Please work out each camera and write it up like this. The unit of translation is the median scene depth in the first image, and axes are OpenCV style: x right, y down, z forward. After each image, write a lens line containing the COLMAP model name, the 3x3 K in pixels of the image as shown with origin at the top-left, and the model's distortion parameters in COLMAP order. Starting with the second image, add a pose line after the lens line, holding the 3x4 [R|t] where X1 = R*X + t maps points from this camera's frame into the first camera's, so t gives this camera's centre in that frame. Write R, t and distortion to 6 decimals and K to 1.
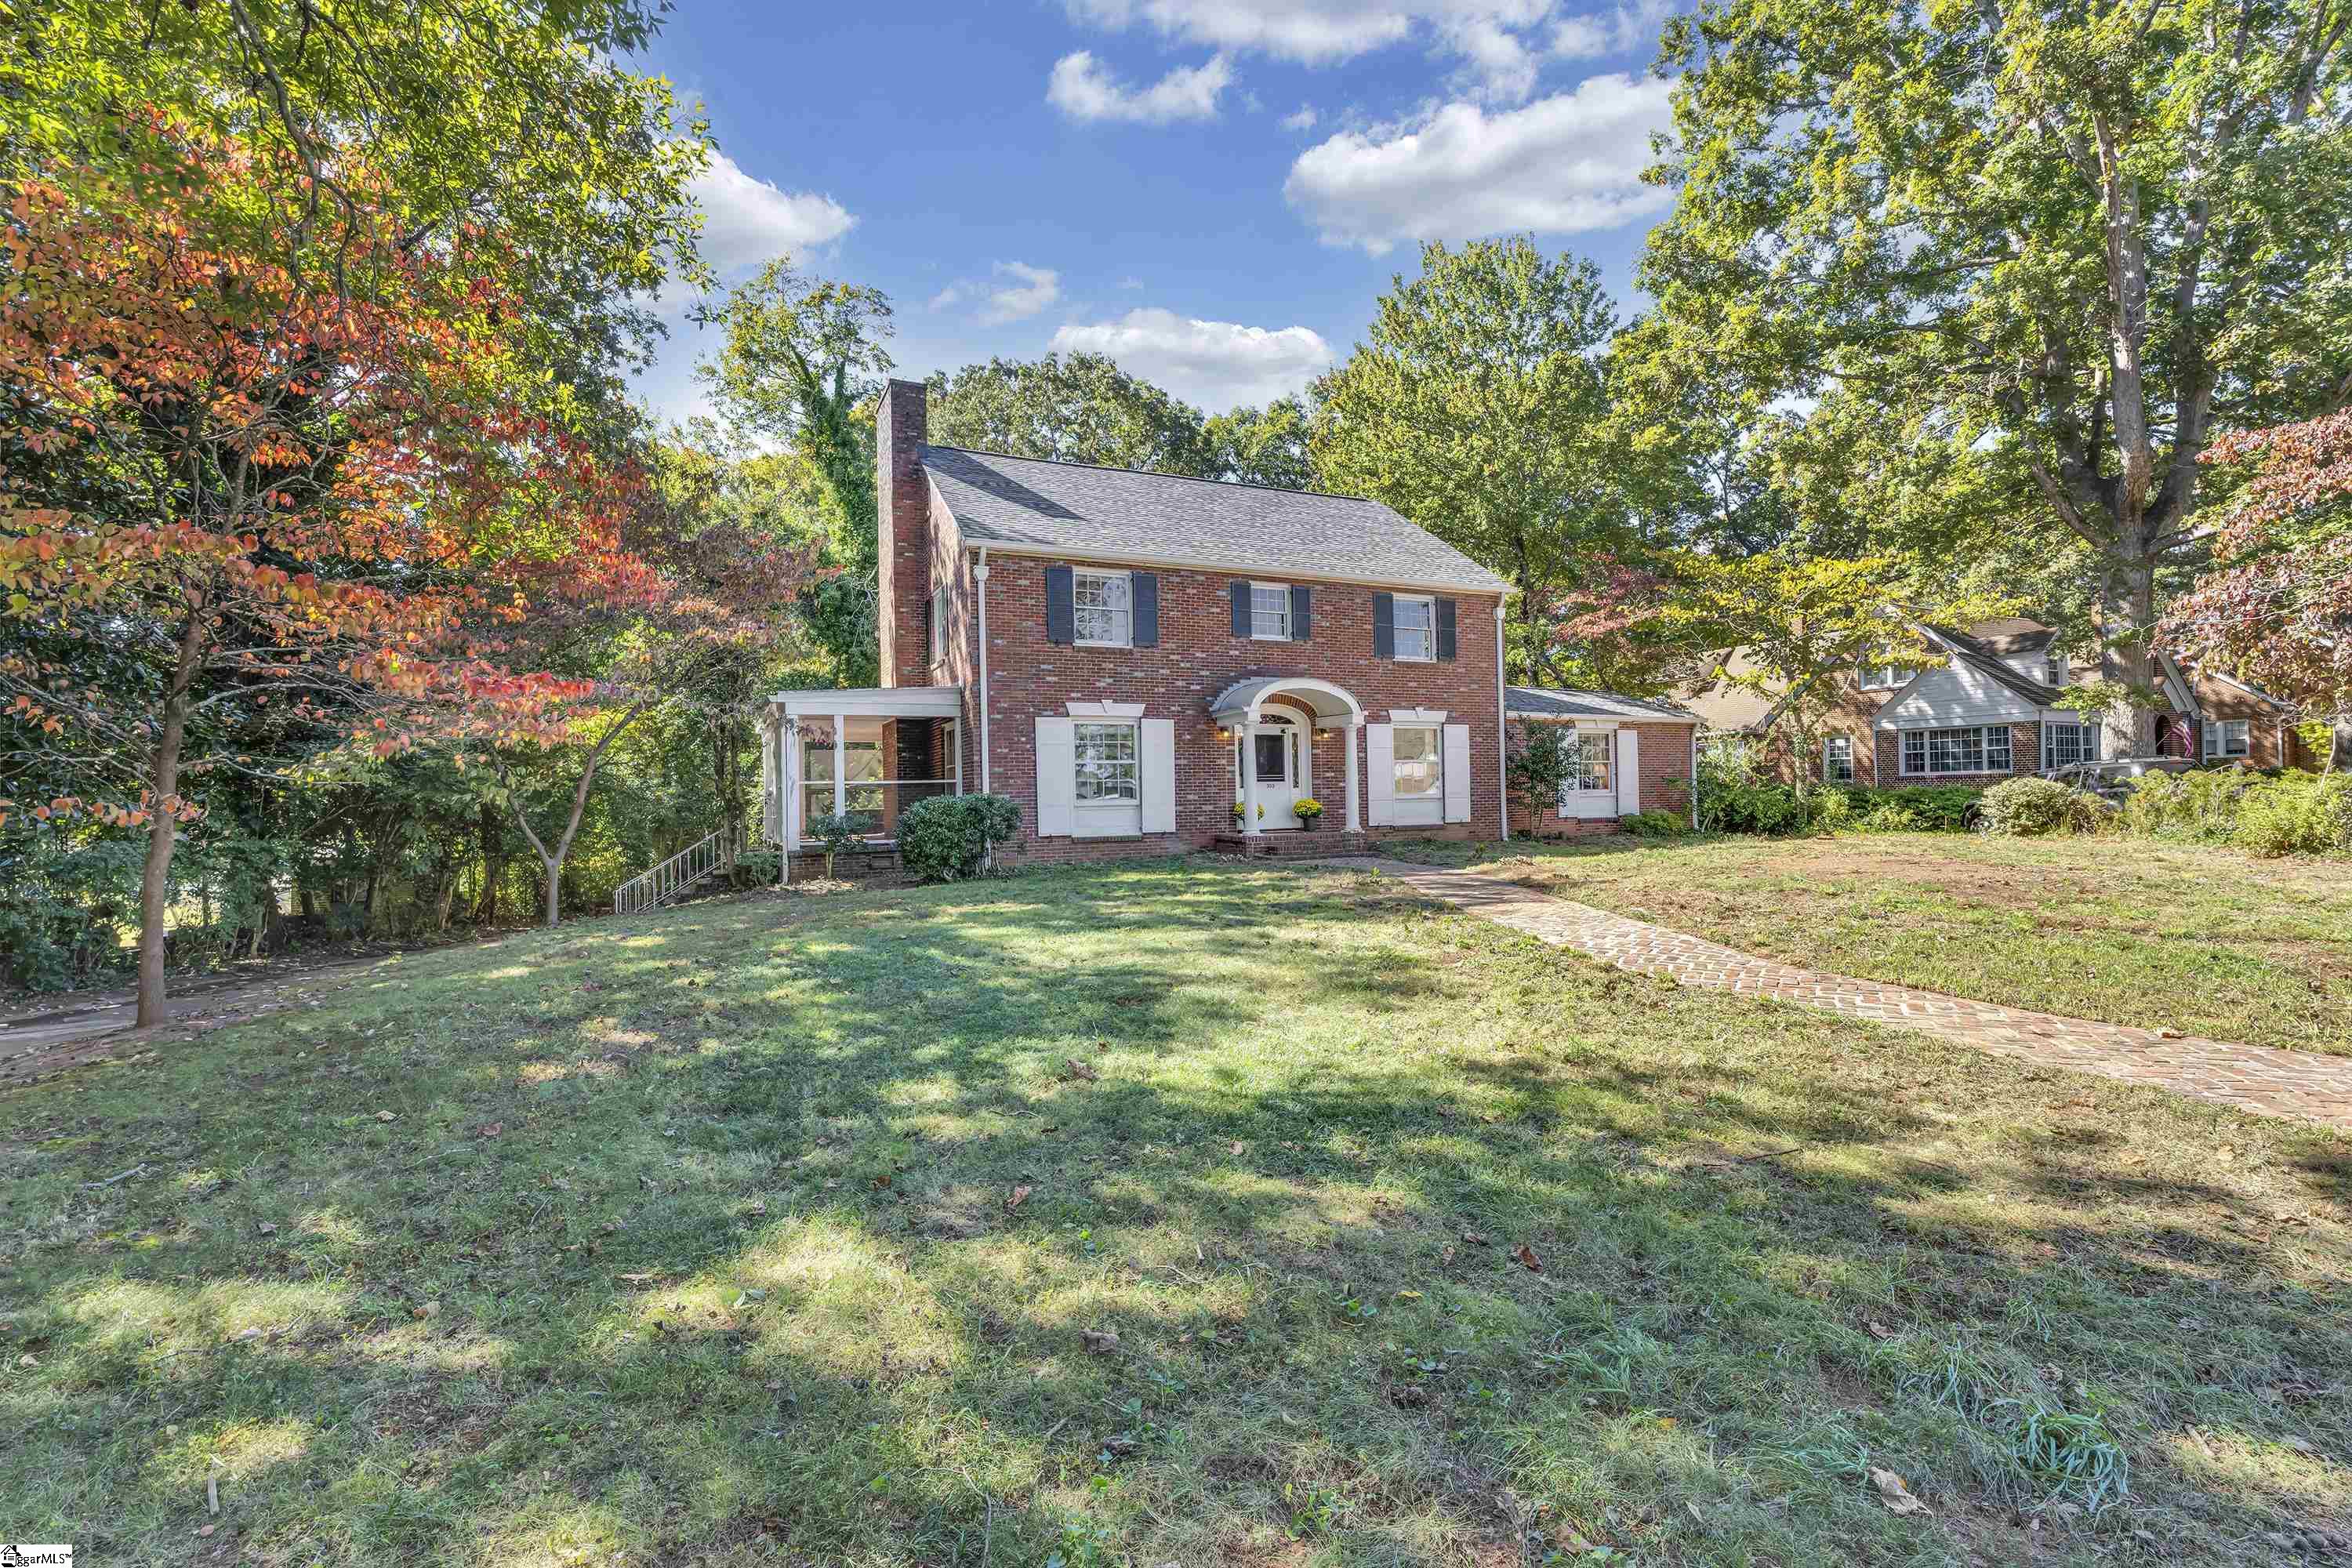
lens RADIAL K [[1024.2, 0, 1167.5], [0, 1024.2, 779.9], [0, 0, 1]] dist [-0.004324, 0.000086]
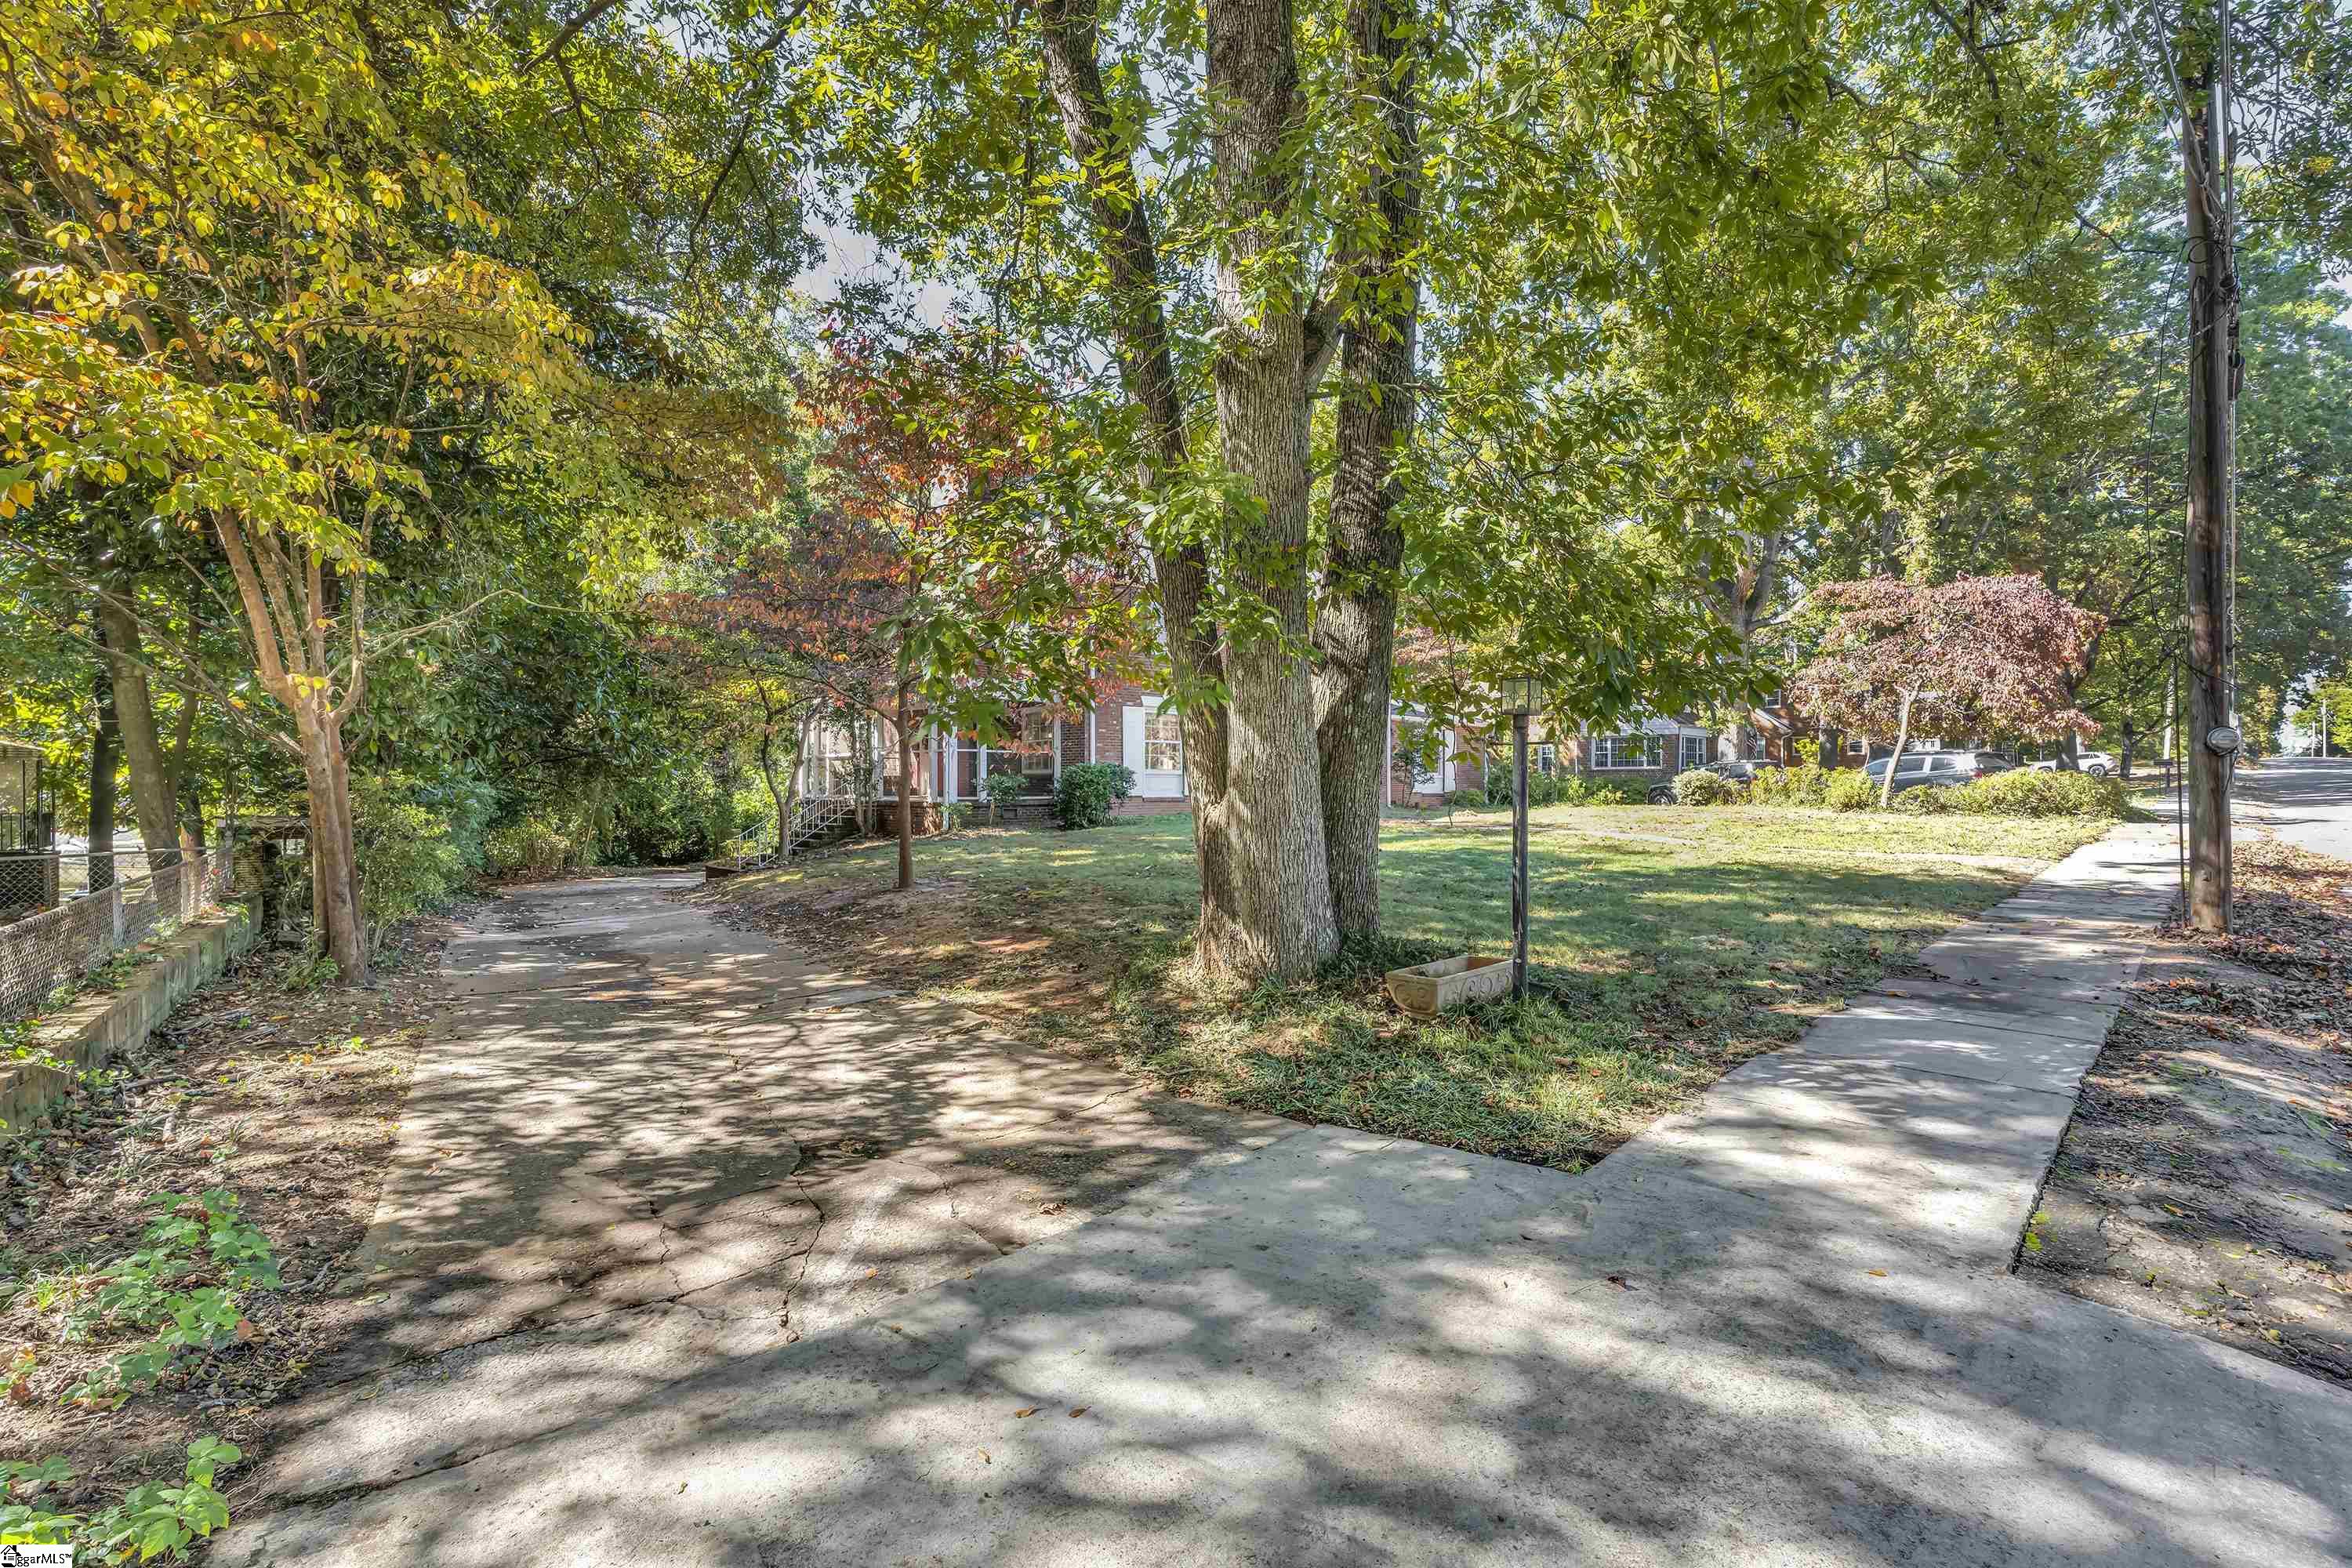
lens RADIAL K [[1024.2, 0, 1182.1], [0, 1024.2, 773.4], [0, 0, 1]] dist [-0.004324, 0.000086]
pose [[0.946411, 0.022457, 0.322183, -0.444433], [-0.024335, 0.999702, 0.001804, 0.020135], [-0.322047, -0.009548, 0.946676, -0.258853]]
